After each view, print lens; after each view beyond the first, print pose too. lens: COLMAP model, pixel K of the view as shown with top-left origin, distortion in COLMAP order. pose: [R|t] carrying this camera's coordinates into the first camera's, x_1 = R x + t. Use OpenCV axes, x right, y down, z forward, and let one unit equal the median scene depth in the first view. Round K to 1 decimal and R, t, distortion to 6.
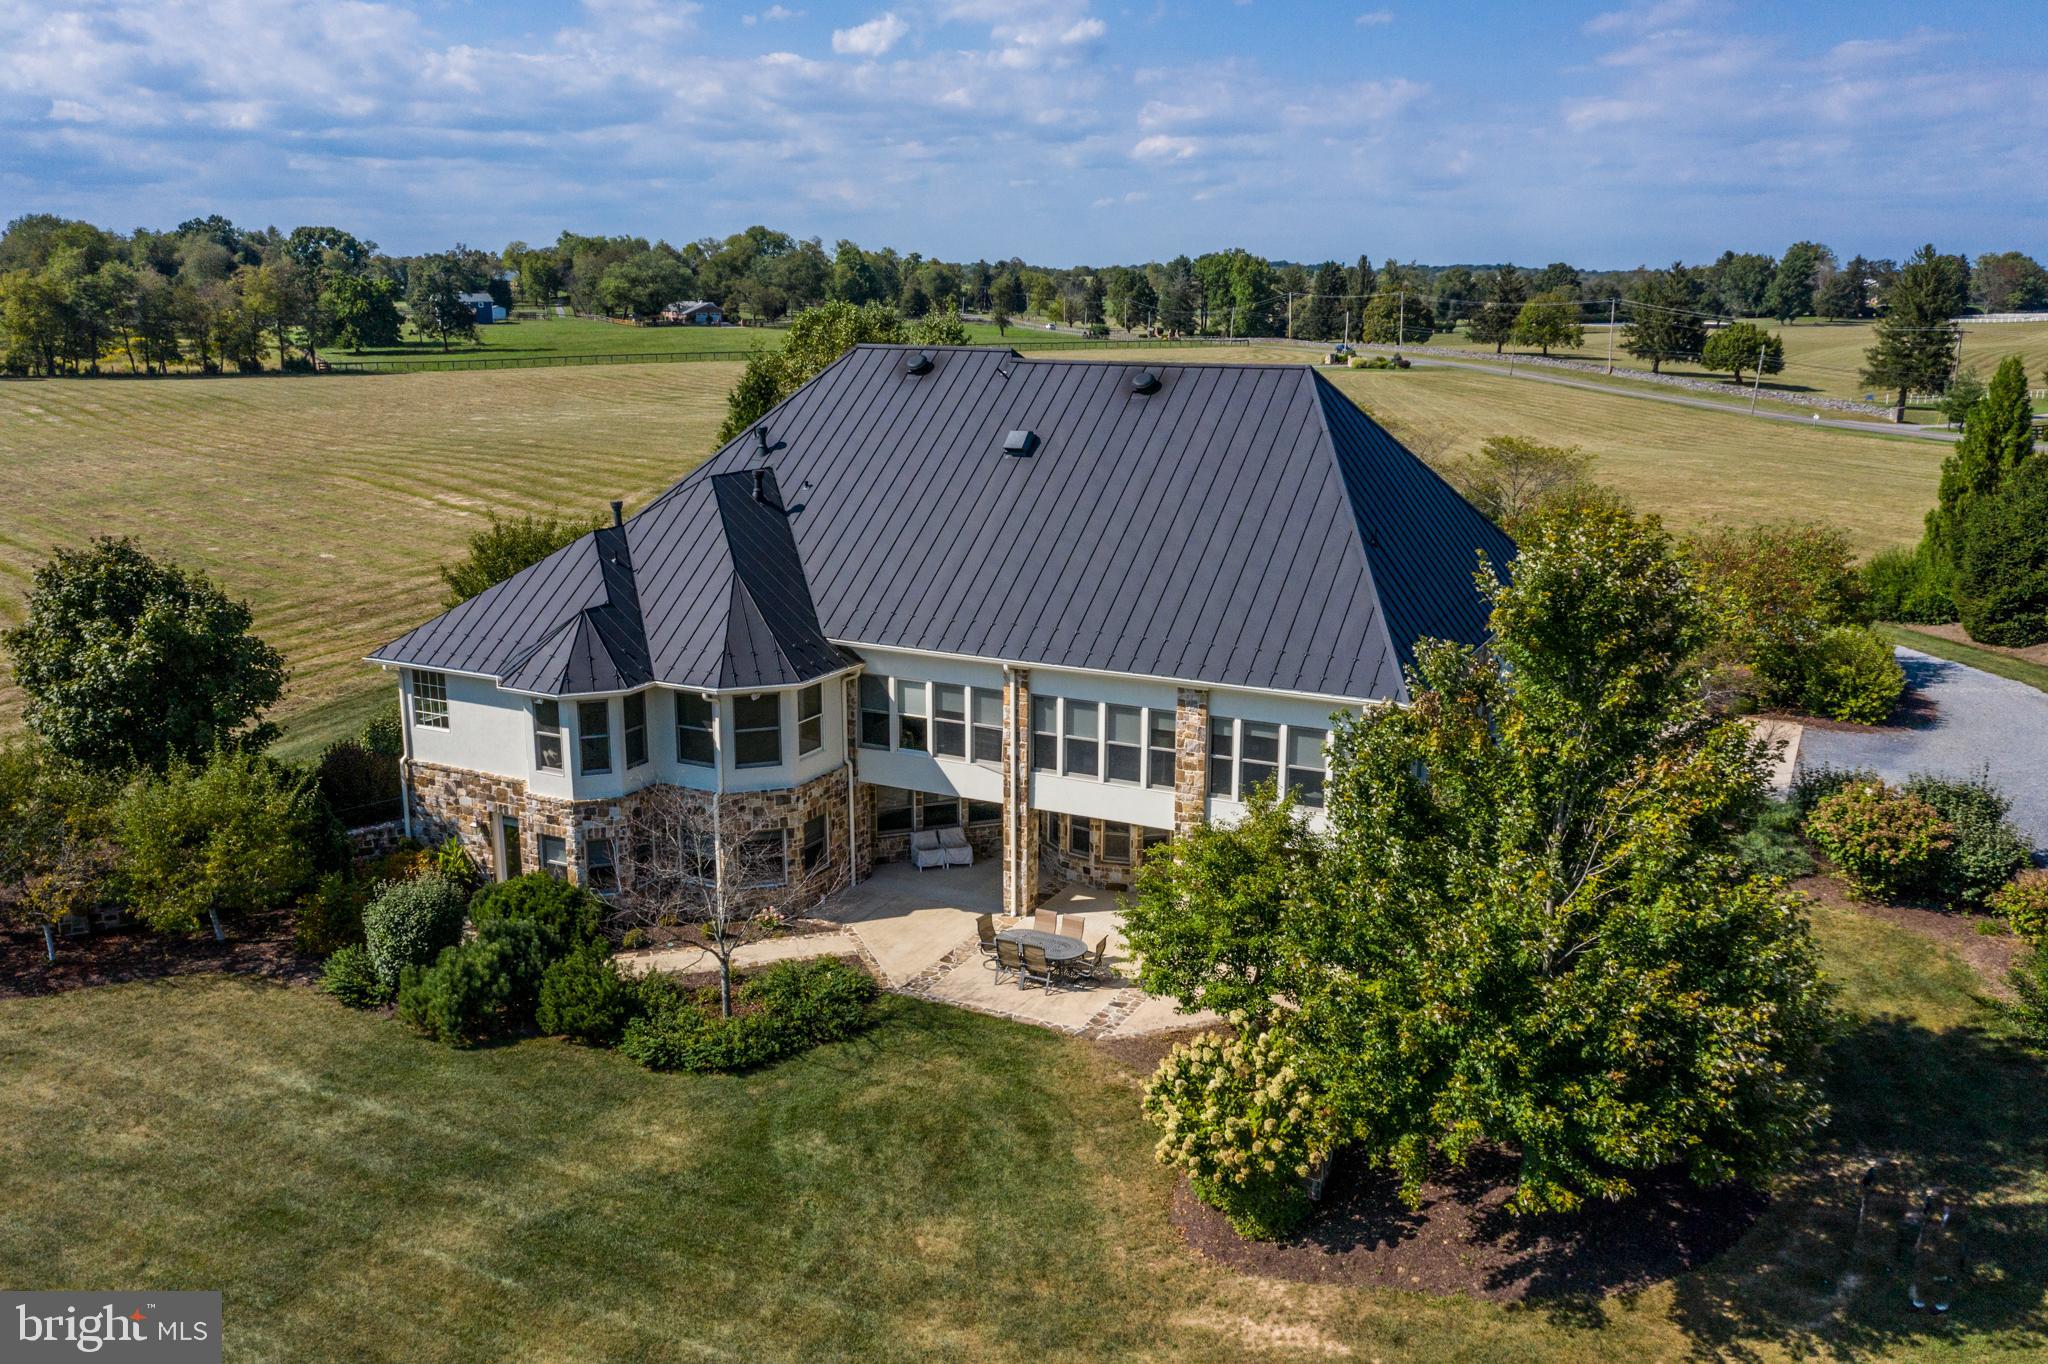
lens RADIAL K [[1669.4, 0, 1024.0], [0, 1669.4, 682.0], [0, 0, 1]] dist [-0.015556, 0.013975]
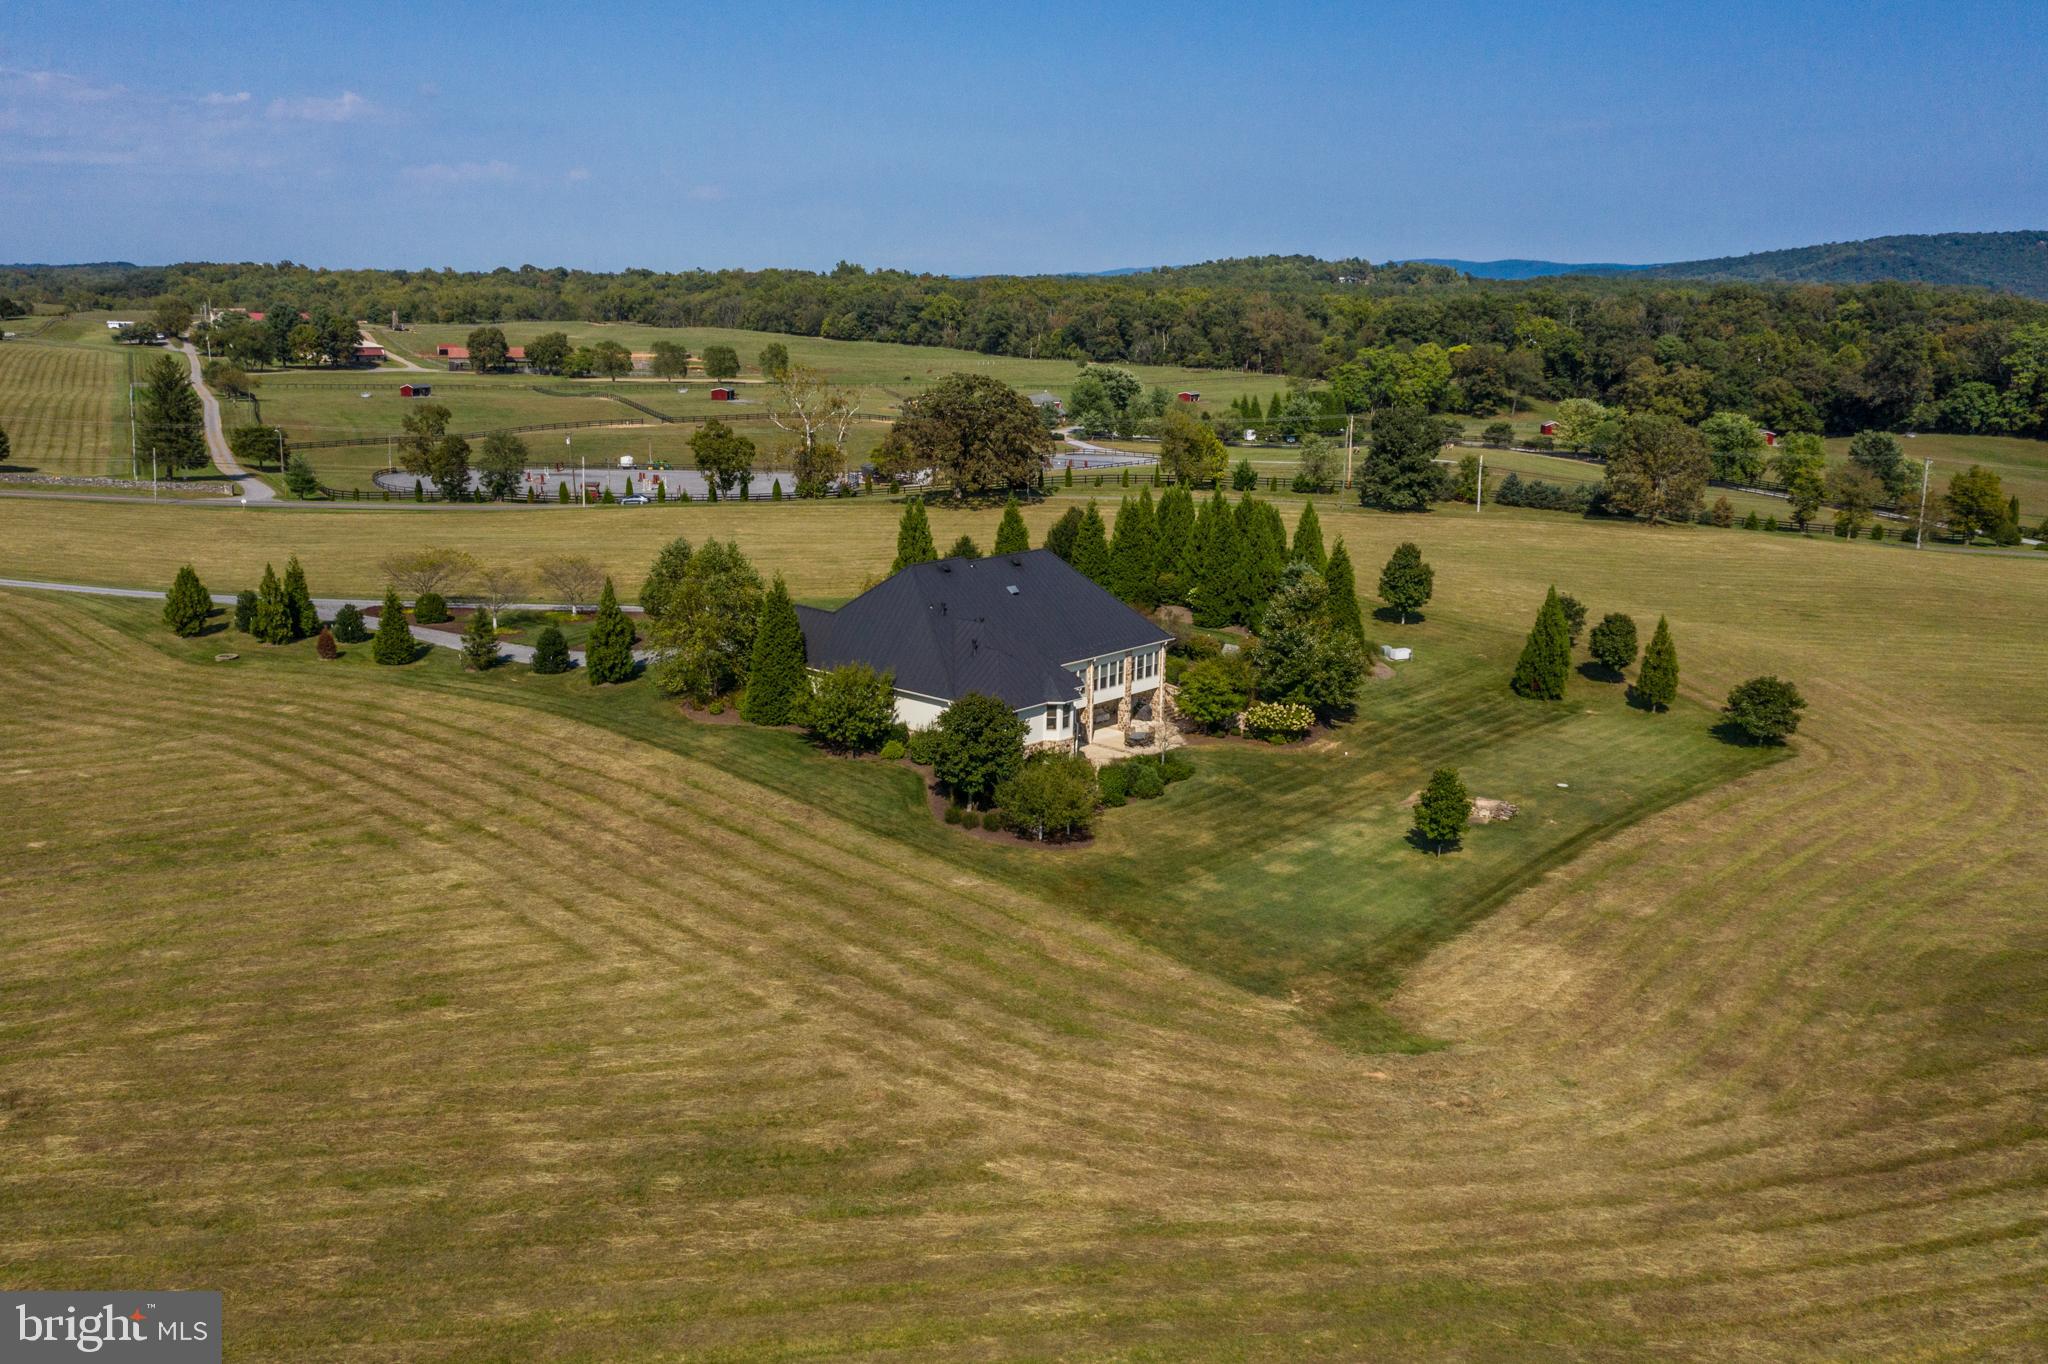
lens RADIAL K [[1686.2, 0, 1026.6], [0, 1686.2, 670.8], [0, 0, 1]] dist [-0.012288, 0.003173]
pose [[0.252573, -0.208813, 0.944777, -2.740947], [0.211001, 0.964822, 0.156835, -0.461373], [-0.944291, 0.159736, 0.287748, 0.218577]]
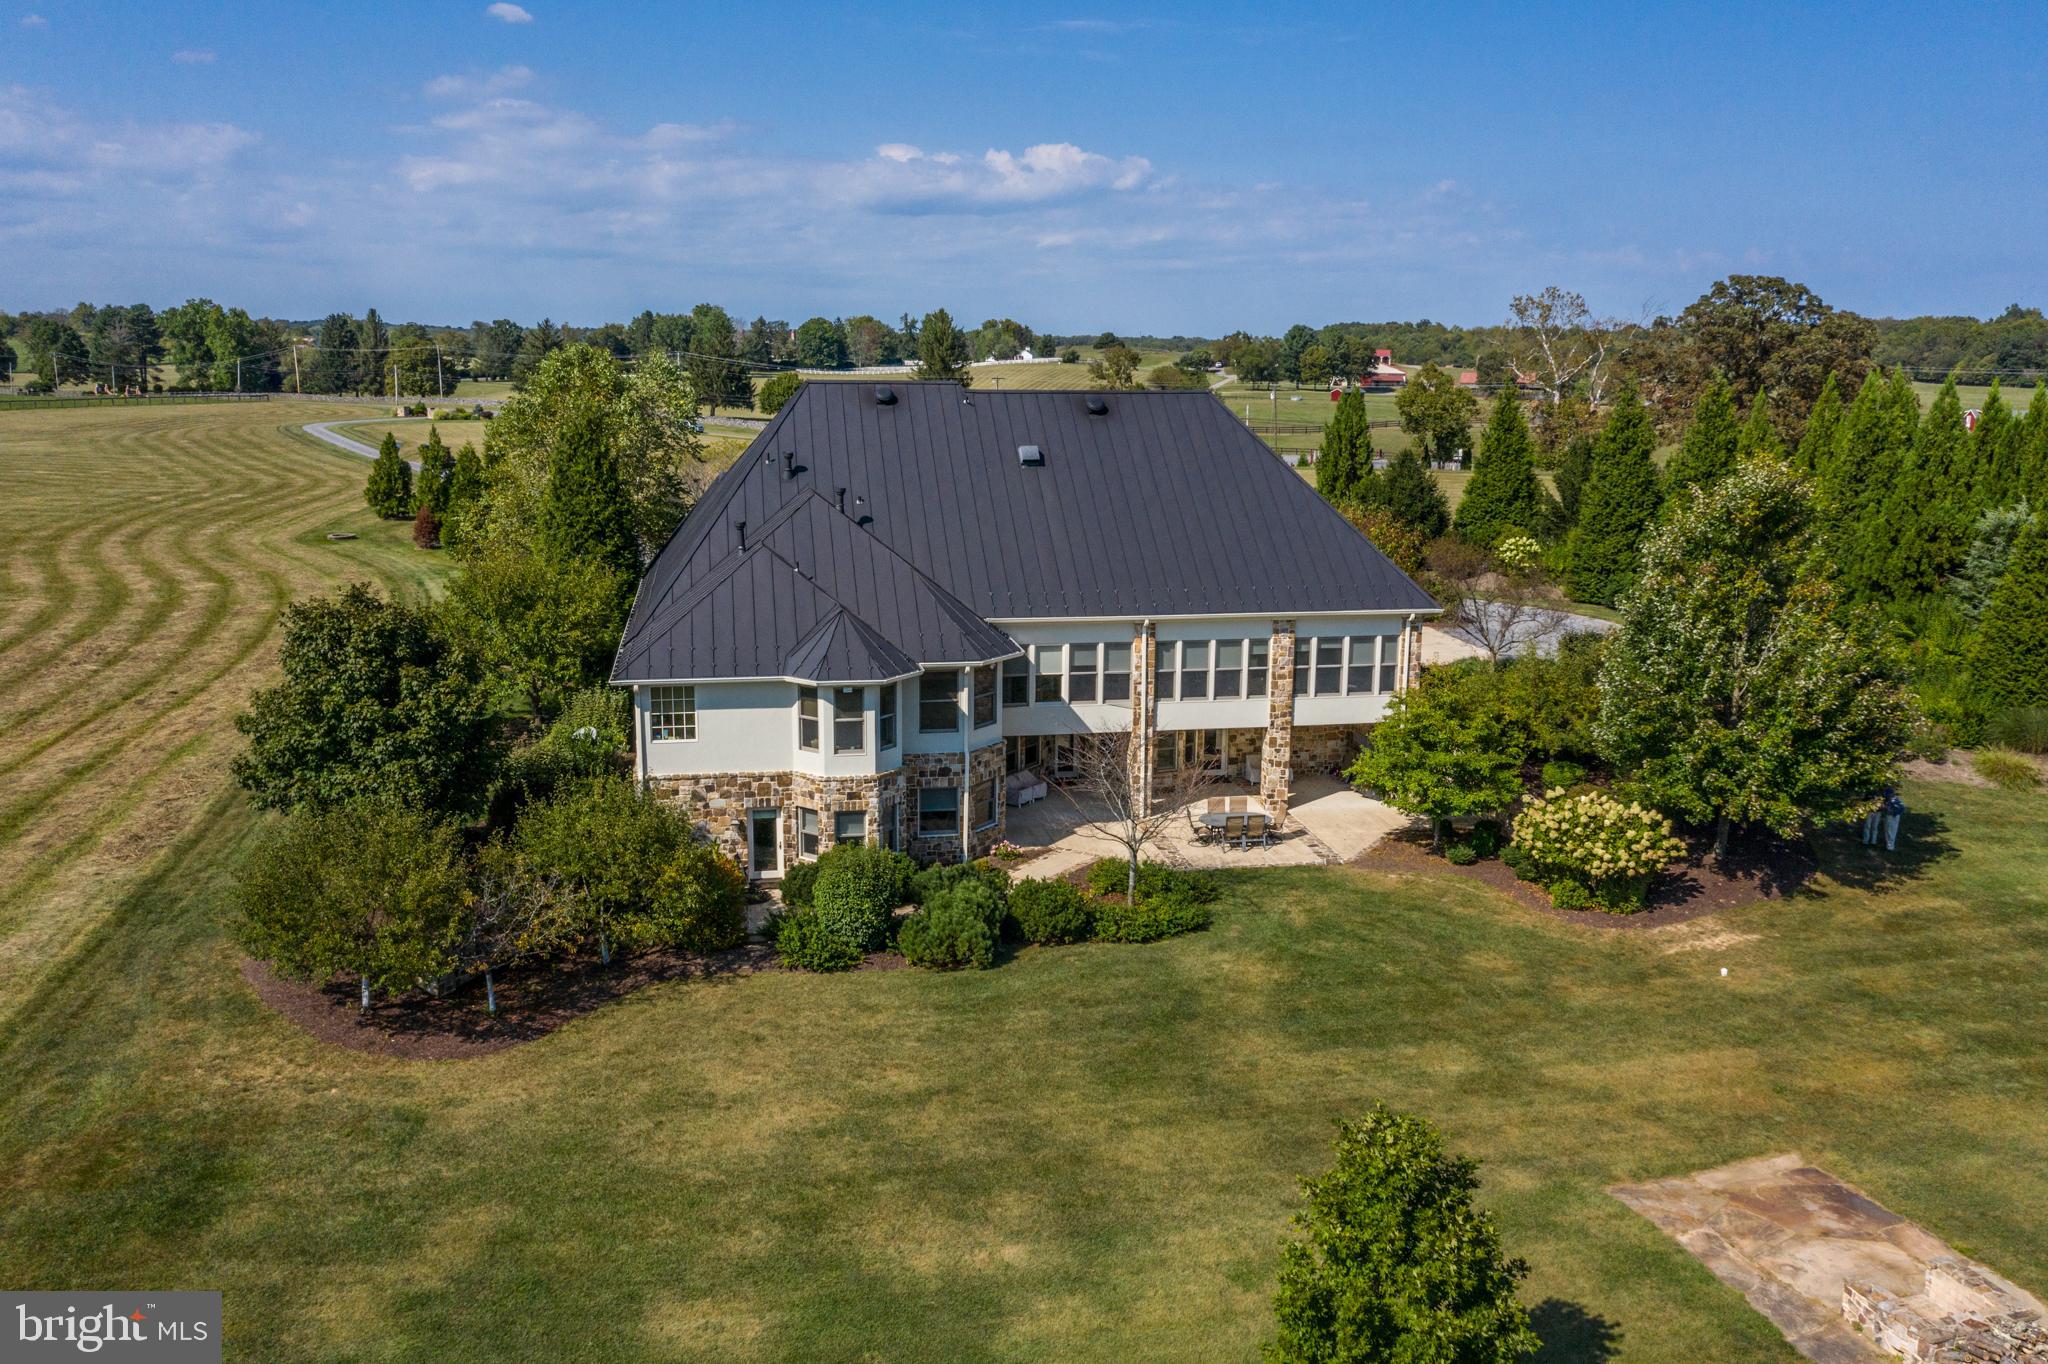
lens RADIAL K [[1643.3, 0, 1024.0], [0, 1643.3, 682.0], [0, 0, 1]] dist [-0.013403, 0.005934]
pose [[0.792068, -0.116777, 0.599159, -0.793288], [0.134177, 0.990832, 0.015737, 0.004331], [-0.595503, 0.067929, 0.800476, 0.037314]]
